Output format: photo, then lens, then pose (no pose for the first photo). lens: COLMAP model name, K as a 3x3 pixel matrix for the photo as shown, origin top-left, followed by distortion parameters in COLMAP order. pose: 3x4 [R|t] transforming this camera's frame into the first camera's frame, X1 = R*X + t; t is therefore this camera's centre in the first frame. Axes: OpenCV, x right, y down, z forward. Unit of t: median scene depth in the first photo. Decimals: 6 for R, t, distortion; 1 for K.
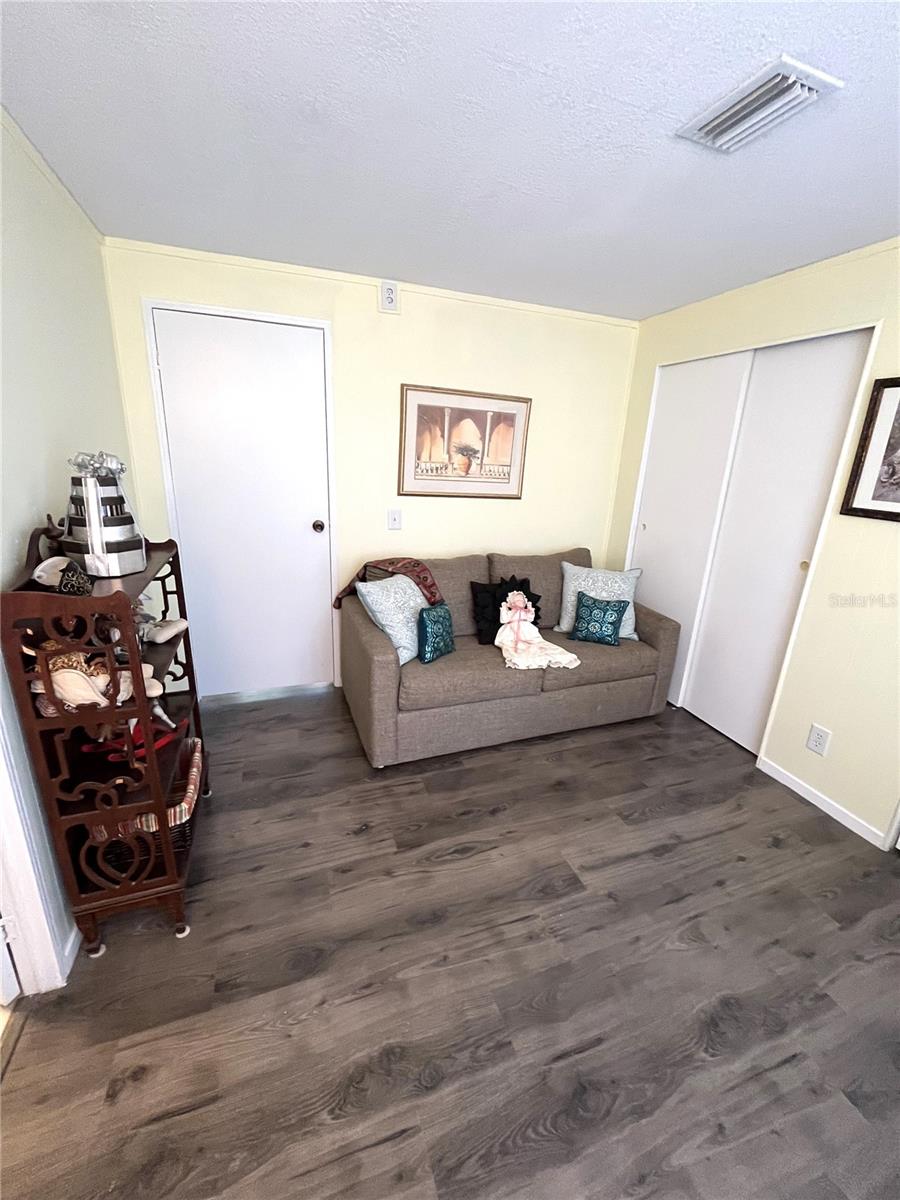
lens RADIAL K [[486.3, 0, 450.9], [0, 486.3, 597.9], [0, 0, 1]] dist [-0.001630, -0.000437]
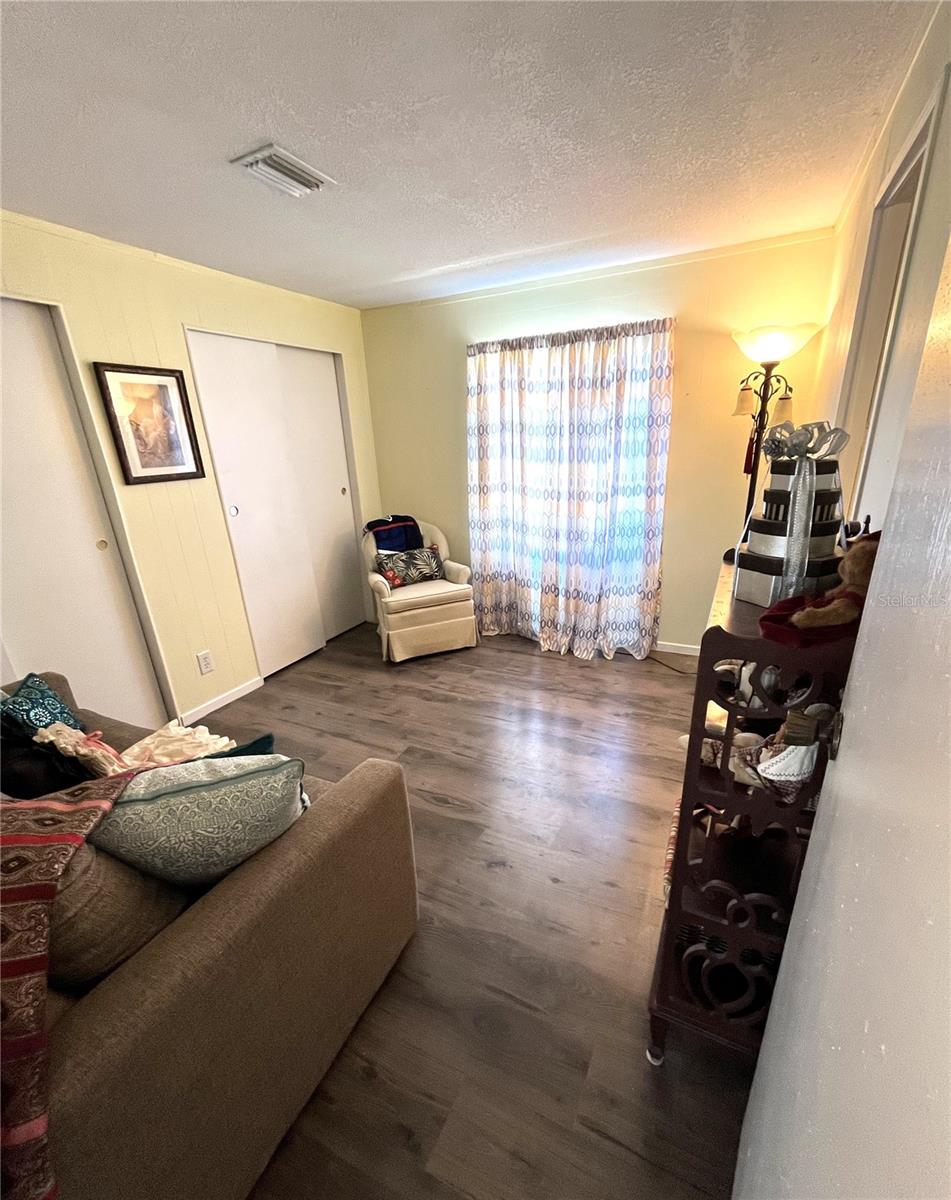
lens RADIAL K [[513.2, 0, 481.2], [0, 513.2, 634.9], [0, 0, 1]] dist [-0.010963, -0.001204]
pose [[-0.697817, -0.270165, 0.663373, -0.677731], [0.219370, 0.801026, 0.556986, -0.388991], [-0.681857, 0.534198, -0.499703, 1.270748]]
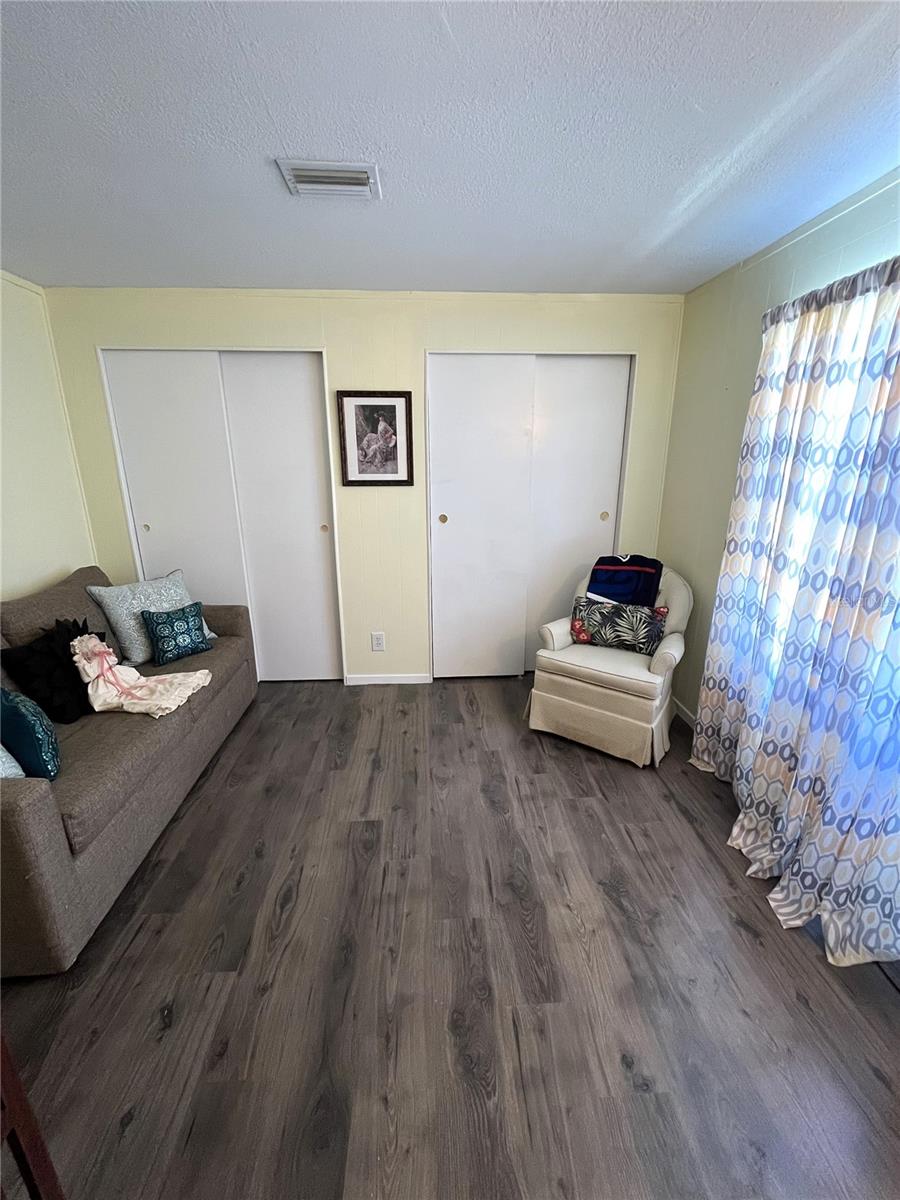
lens RADIAL K [[486.3, 0, 454.2], [0, 486.3, 598.4], [0, 0, 1]] dist [-0.001630, -0.000437]
pose [[0.283593, -0.307483, 0.908311, -0.505651], [0.291514, 0.930015, 0.223814, -0.095084], [-0.913561, 0.201313, 0.353381, 0.286150]]
